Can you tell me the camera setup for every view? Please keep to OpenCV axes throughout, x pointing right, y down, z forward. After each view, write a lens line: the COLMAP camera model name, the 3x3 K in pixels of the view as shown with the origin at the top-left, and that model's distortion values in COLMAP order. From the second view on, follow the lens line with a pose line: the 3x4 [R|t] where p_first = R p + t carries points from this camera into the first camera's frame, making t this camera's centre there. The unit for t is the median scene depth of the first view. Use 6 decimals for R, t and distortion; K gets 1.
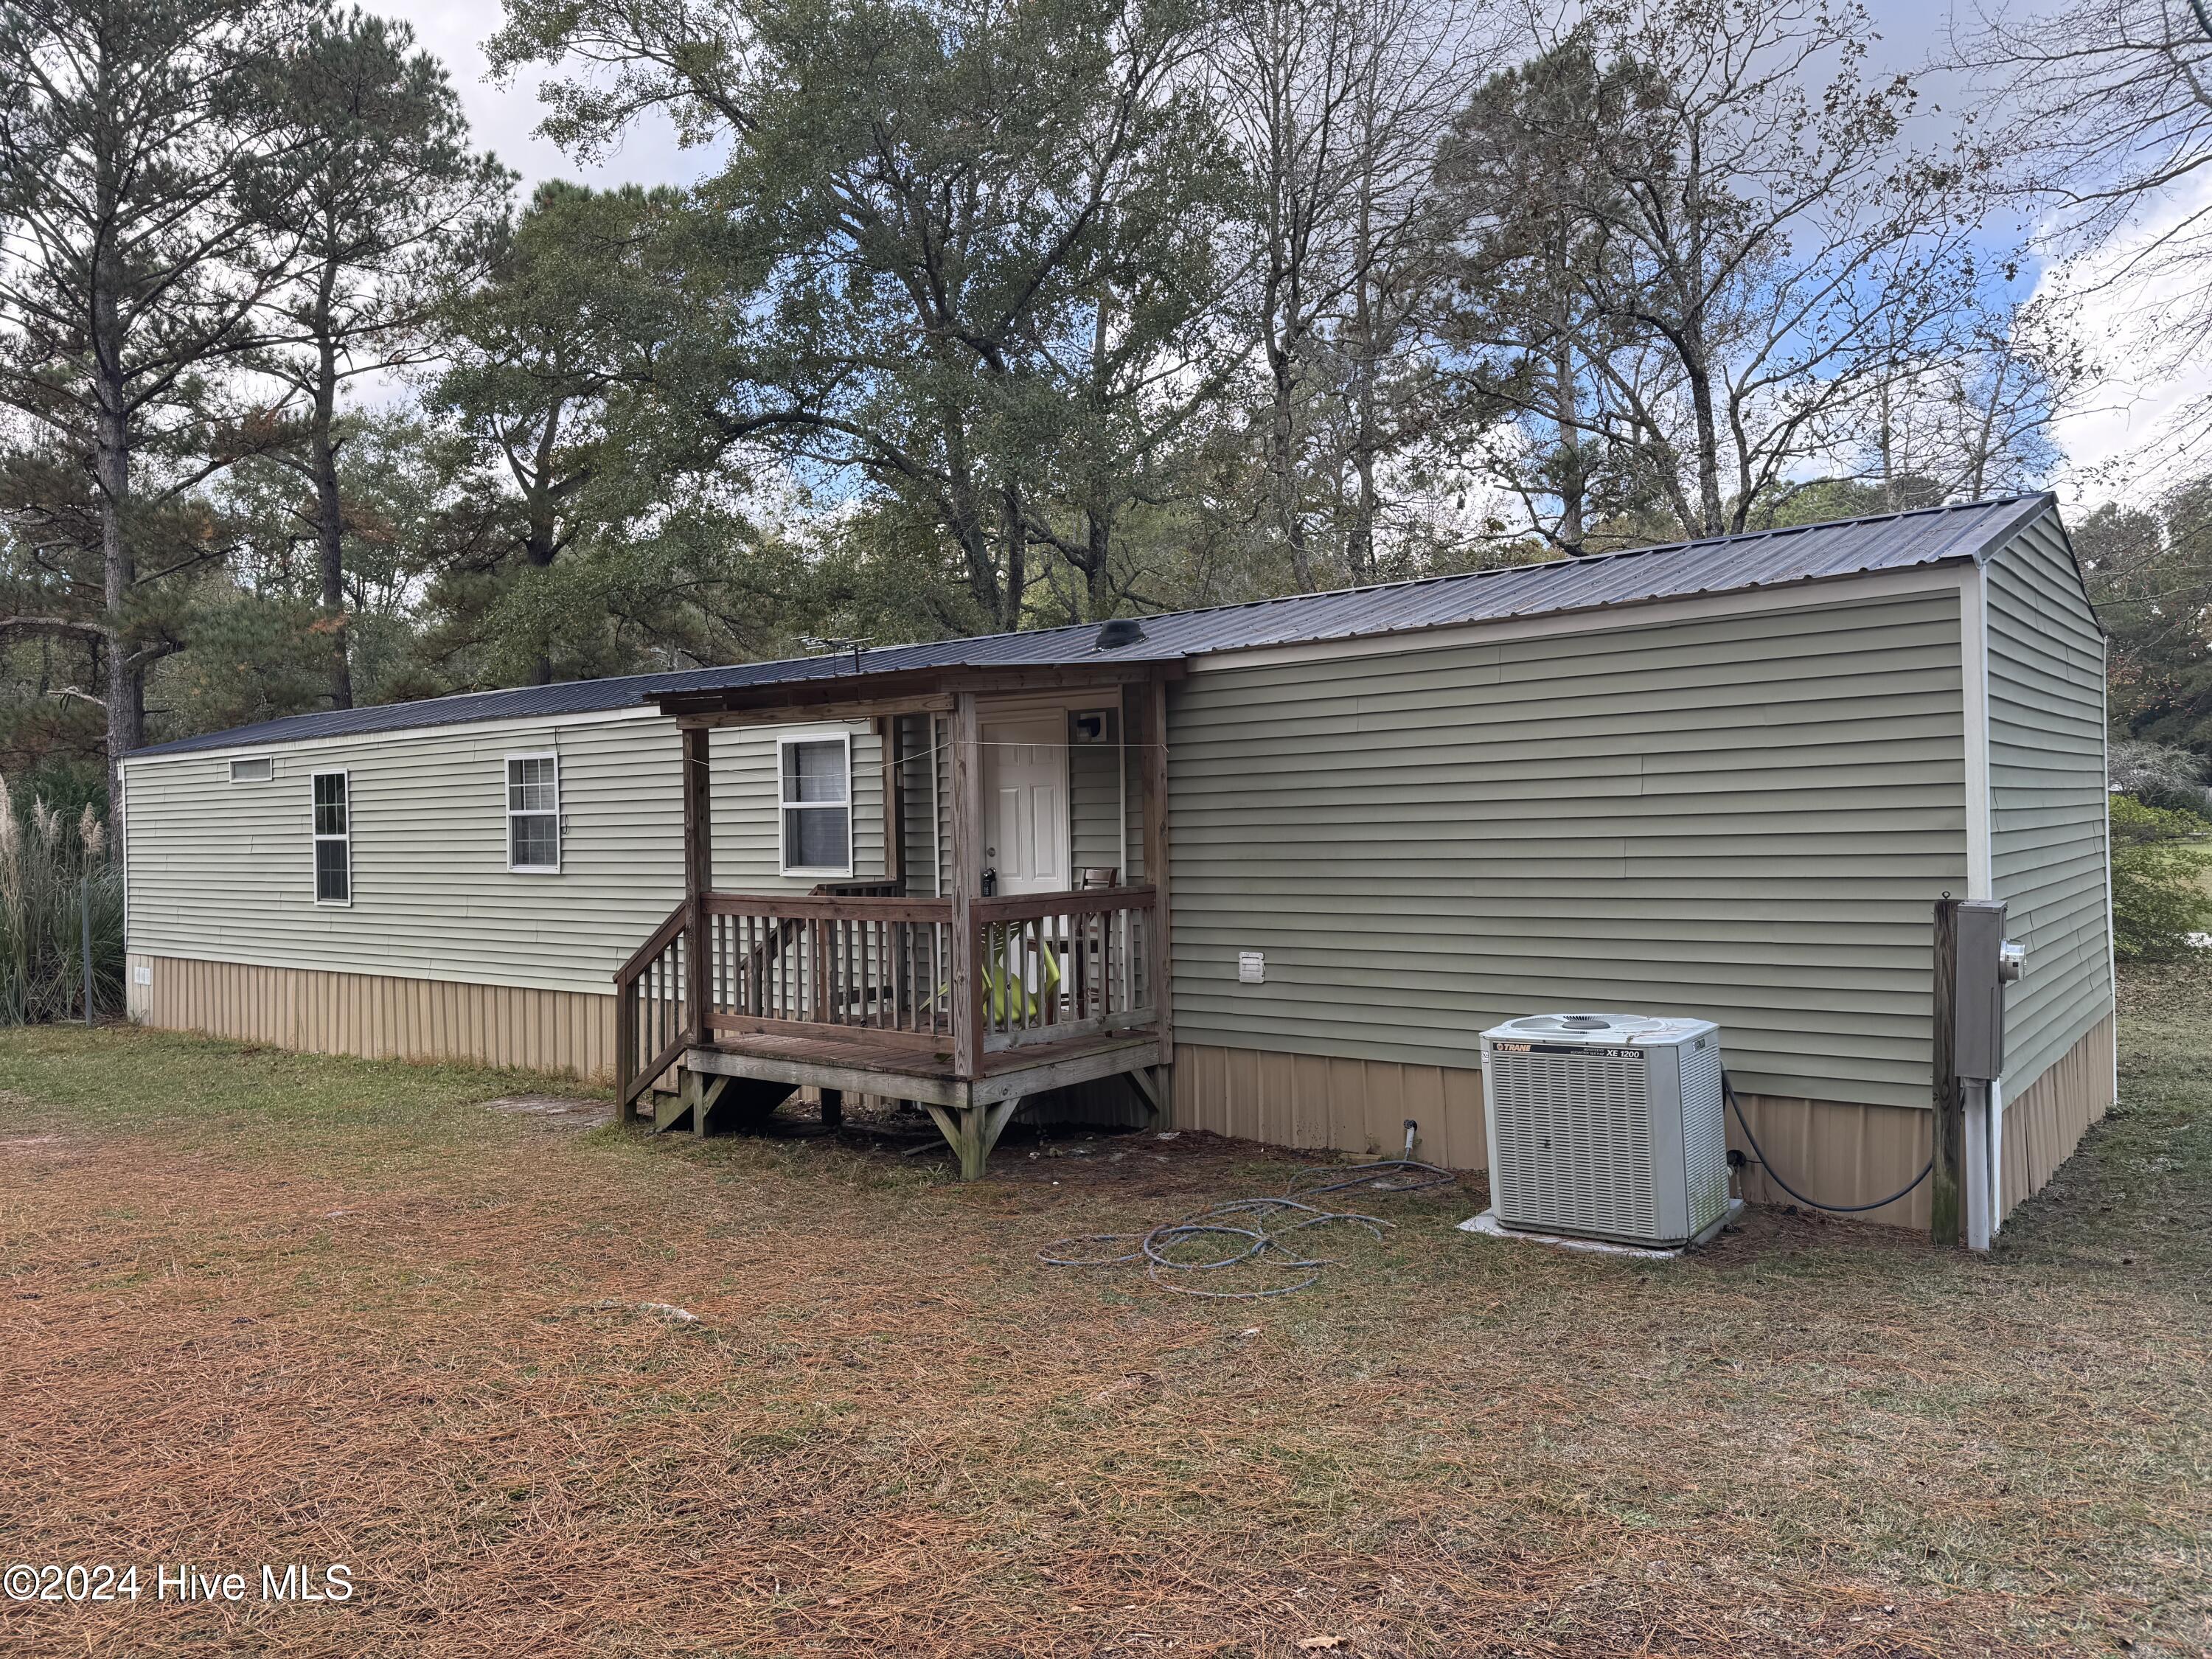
lens RADIAL K [[1572.4, 0, 1106.0], [0, 1572.4, 829.5], [0, 0, 1]] dist [0.025529, -0.000012]
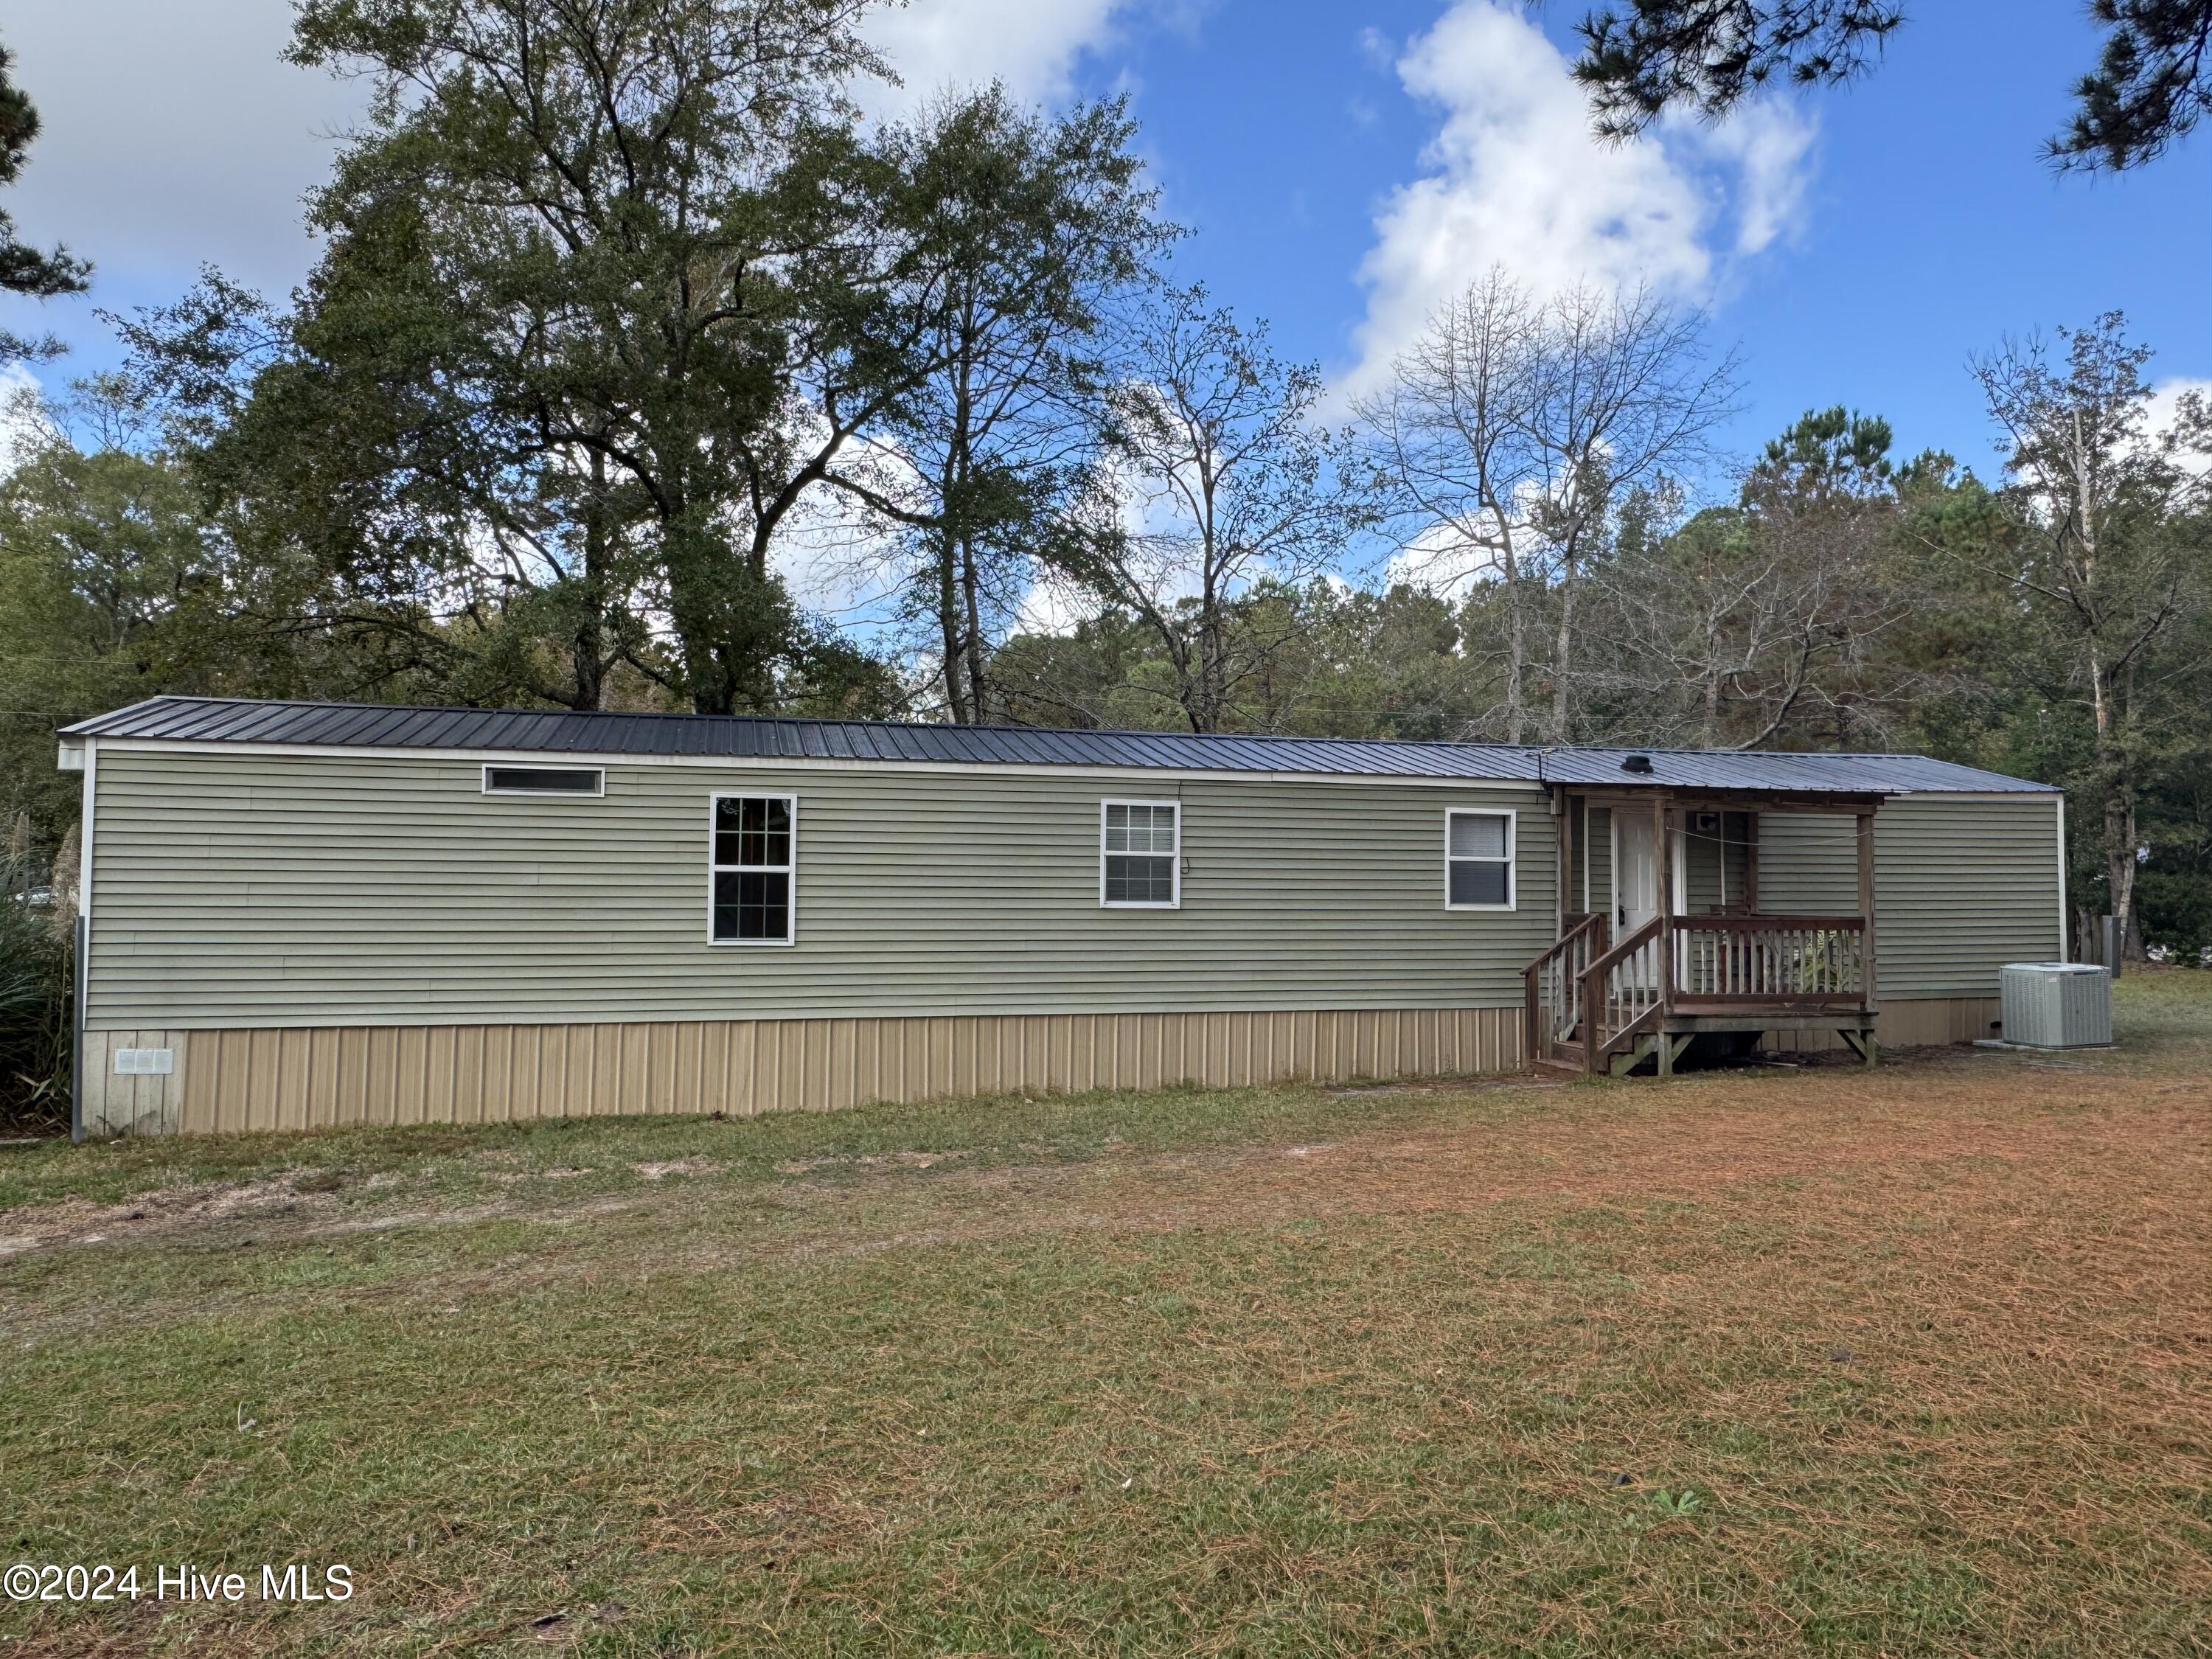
lens RADIAL K [[1420.4, 0, 1106.0], [0, 1420.4, 829.5], [0, 0, 1]] dist [0.001154, -0.000085]
pose [[0.624673, 0.068575, 0.777870, -1.152233], [-0.011234, 0.996823, -0.078856, 0.051283], [-0.780806, 0.040521, 0.623458, 0.393034]]
